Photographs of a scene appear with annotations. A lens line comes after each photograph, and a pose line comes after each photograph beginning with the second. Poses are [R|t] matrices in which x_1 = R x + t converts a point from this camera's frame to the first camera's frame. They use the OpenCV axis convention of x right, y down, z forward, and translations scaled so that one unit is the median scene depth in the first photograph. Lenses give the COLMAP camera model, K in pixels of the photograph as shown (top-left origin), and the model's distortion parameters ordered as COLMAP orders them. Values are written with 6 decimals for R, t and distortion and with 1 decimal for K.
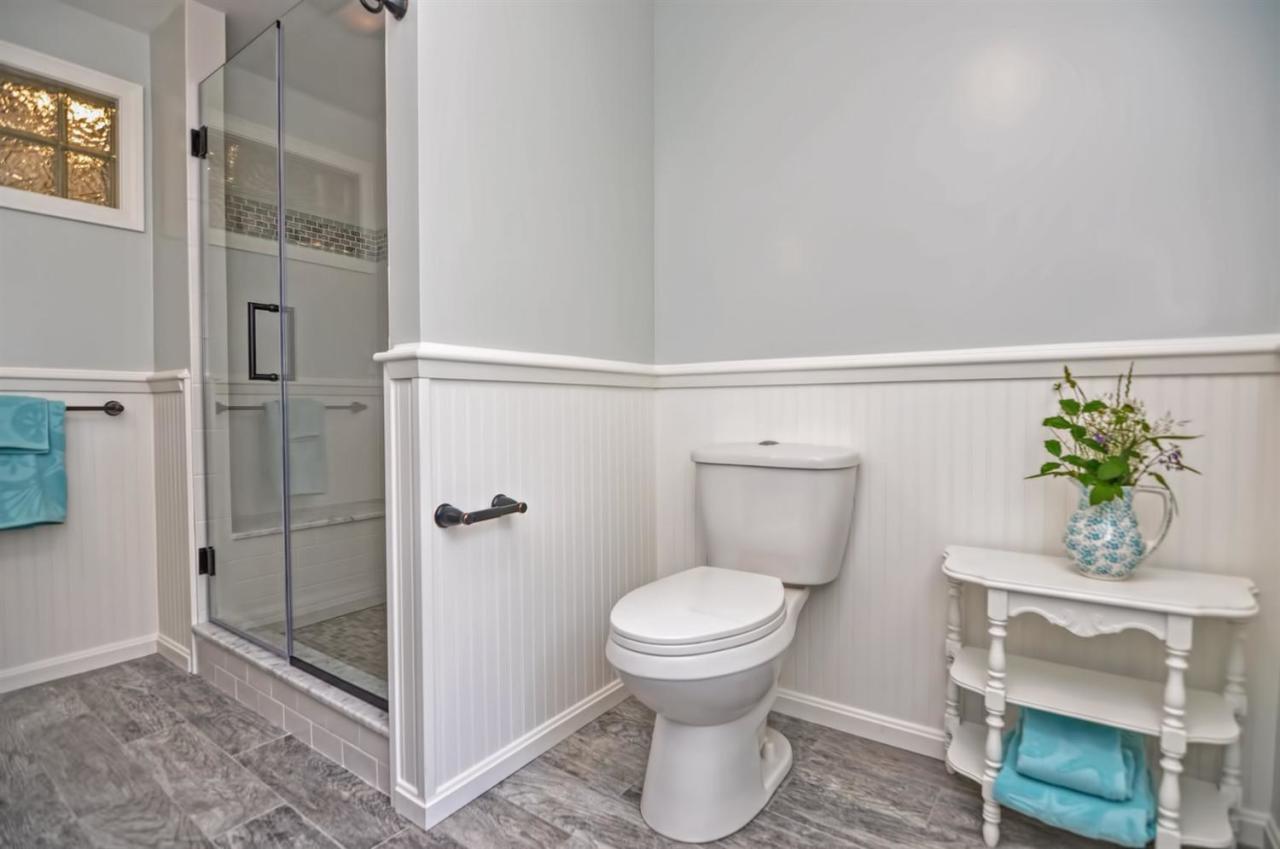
lens RADIAL K [[617.5, 0, 640.0], [0, 617.5, 424.5], [0, 0, 1]] dist [-0.025736, -0.000630]
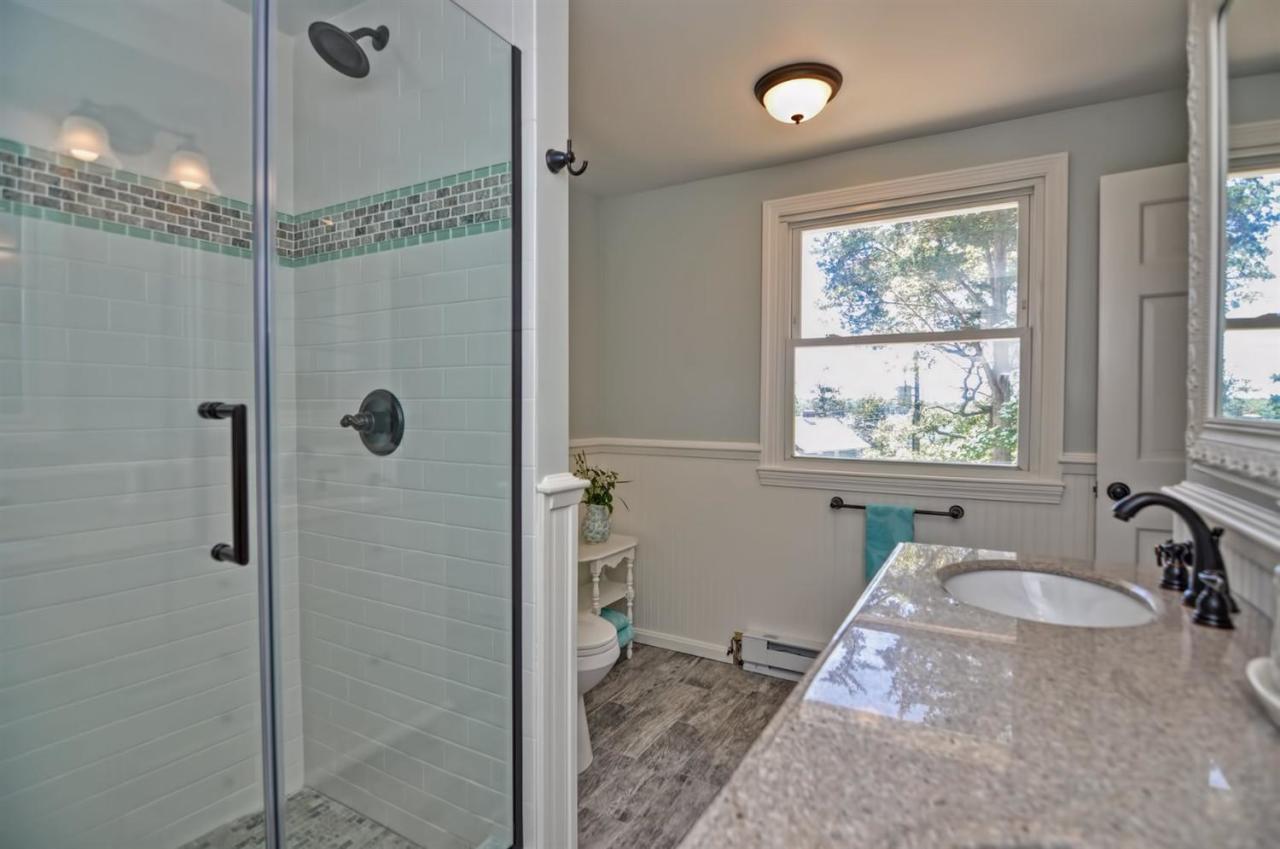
lens RADIAL K [[617.5, 0, 640.0], [0, 617.5, 424.5], [0, 0, 1]] dist [-0.025736, -0.000630]
pose [[-0.086385, -0.014970, 0.996149, -1.627418], [0.023100, 0.999588, 0.017025, -0.238284], [-0.995994, 0.024481, -0.086004, 1.089815]]
